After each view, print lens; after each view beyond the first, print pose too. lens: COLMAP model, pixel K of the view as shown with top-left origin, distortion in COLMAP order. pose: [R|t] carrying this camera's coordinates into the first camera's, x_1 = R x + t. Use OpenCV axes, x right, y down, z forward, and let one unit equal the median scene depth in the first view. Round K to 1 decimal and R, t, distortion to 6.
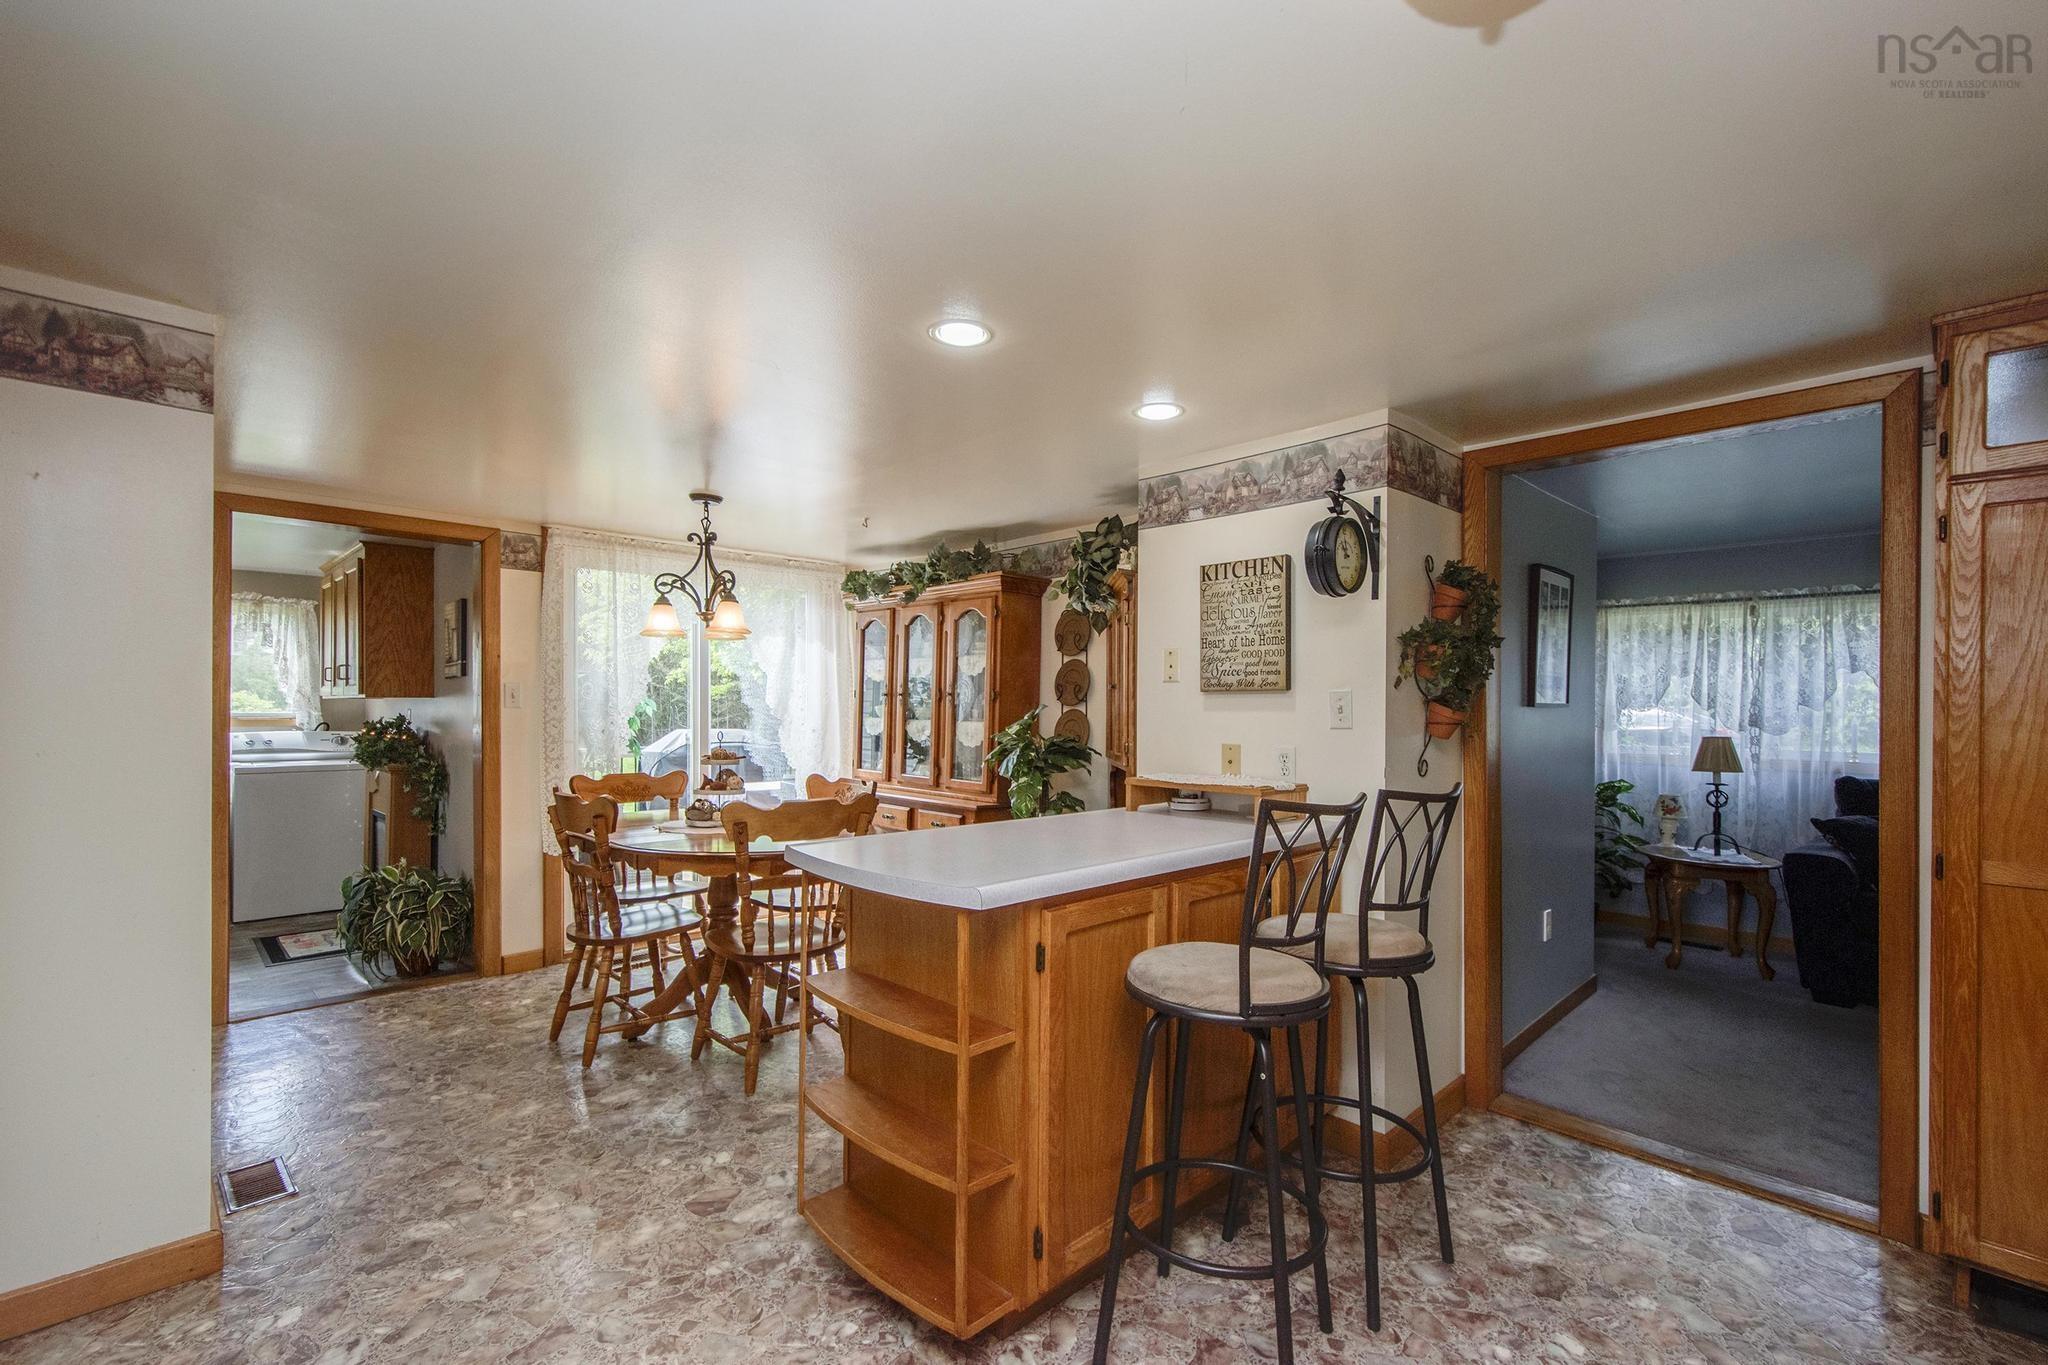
lens RADIAL K [[900.4, 0, 1038.3], [0, 900.4, 720.1], [0, 0, 1]] dist [0.003312, -0.001001]
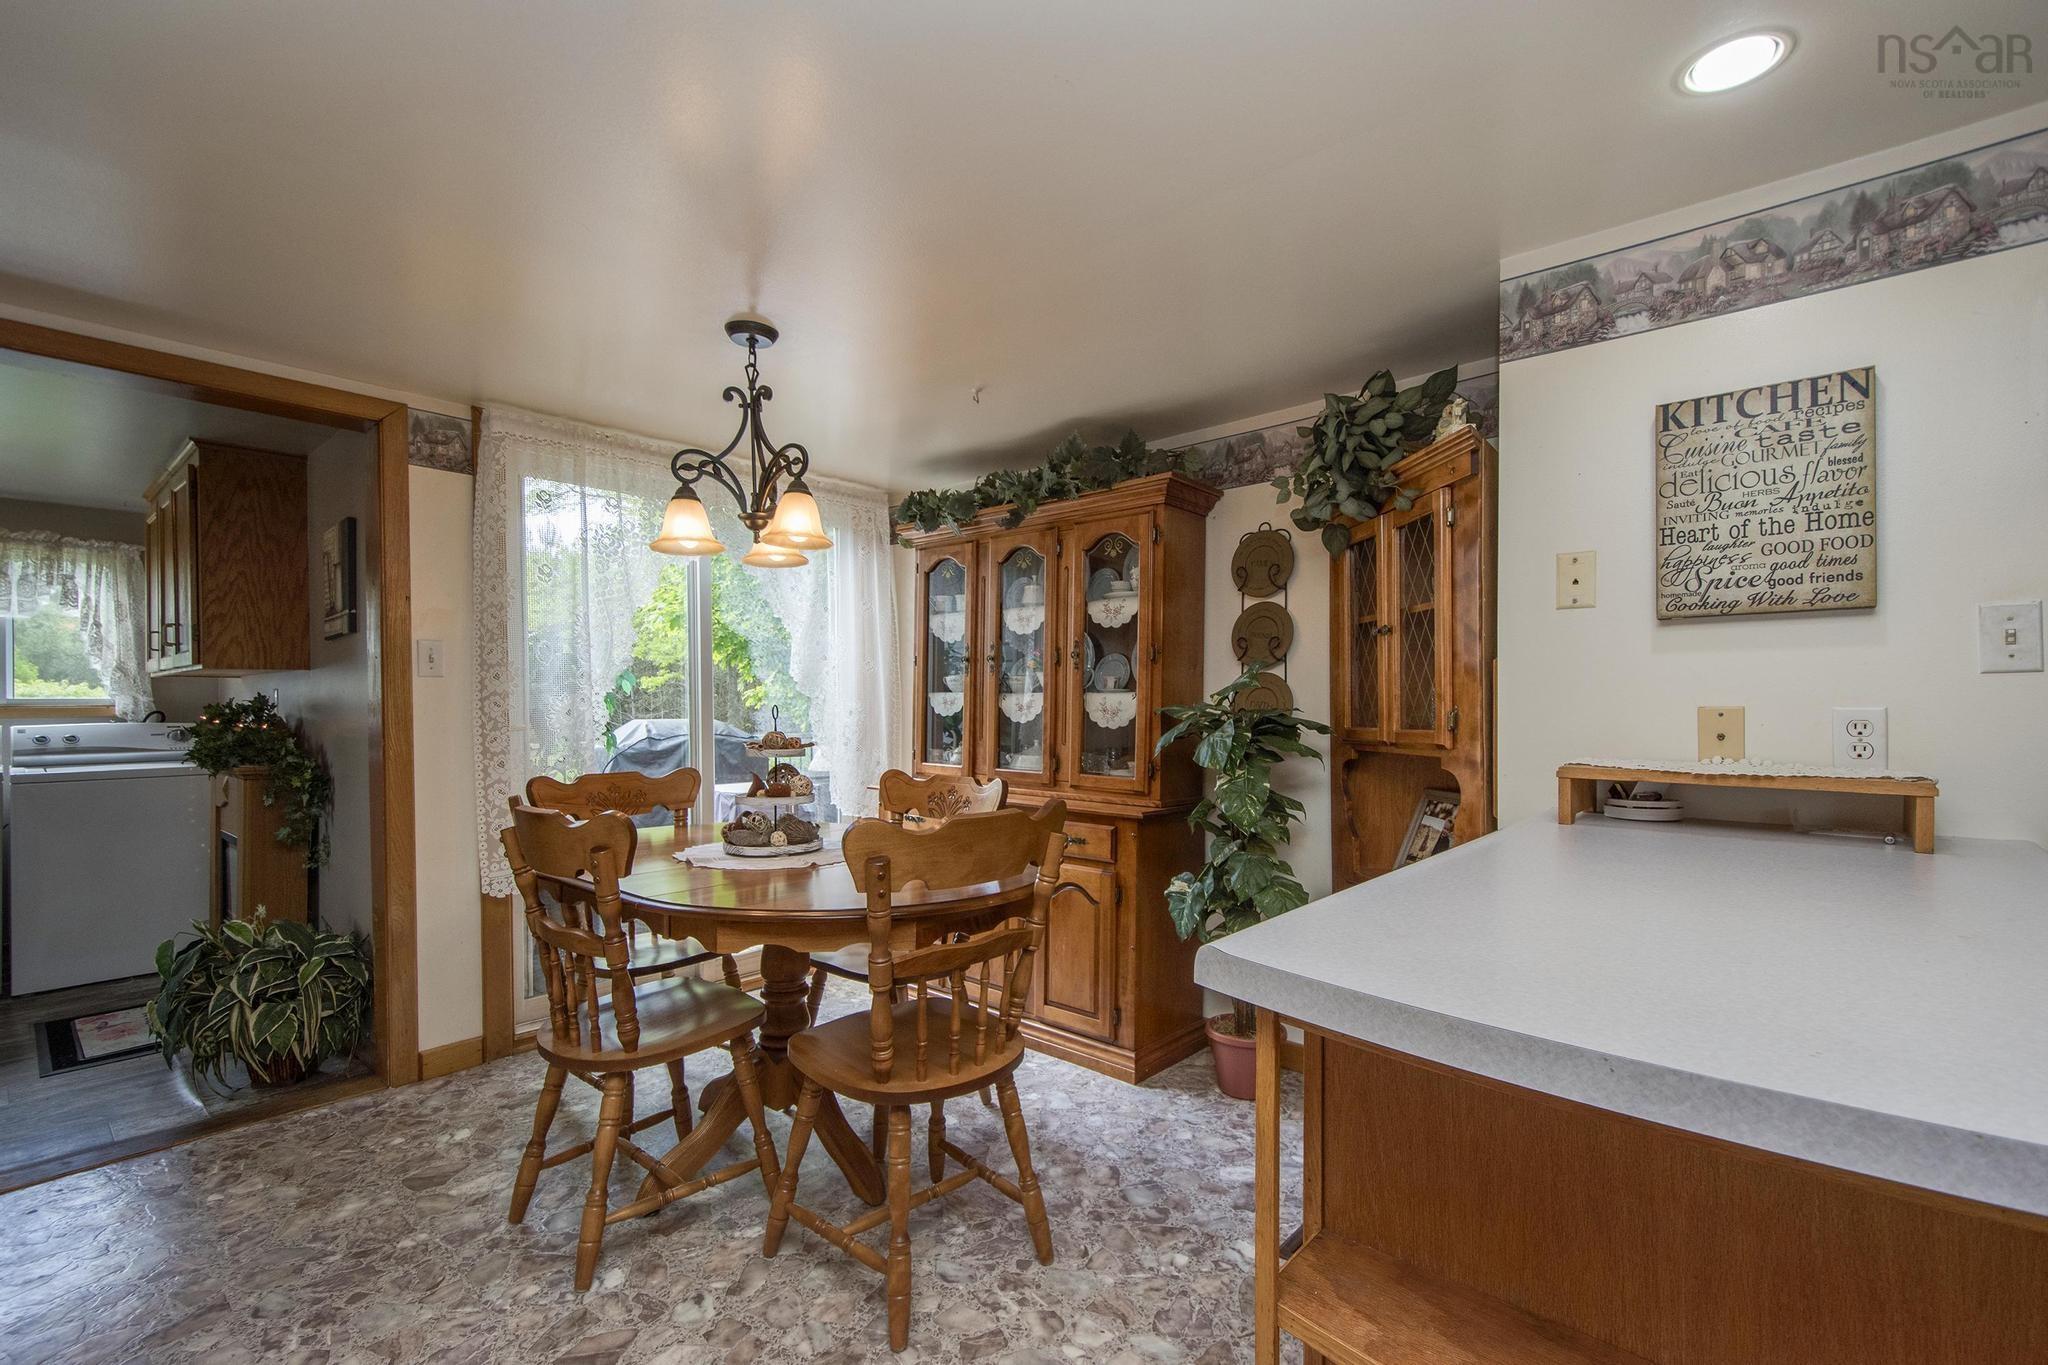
lens RADIAL K [[900.4, 0, 1038.3], [0, 900.4, 720.1], [0, 0, 1]] dist [0.003312, -0.001001]
pose [[0.997123, -0.010813, 0.075019, -0.188408], [0.010390, 0.999928, 0.006023, 0.018789], [-0.075079, -0.005226, 0.997164, 0.306270]]
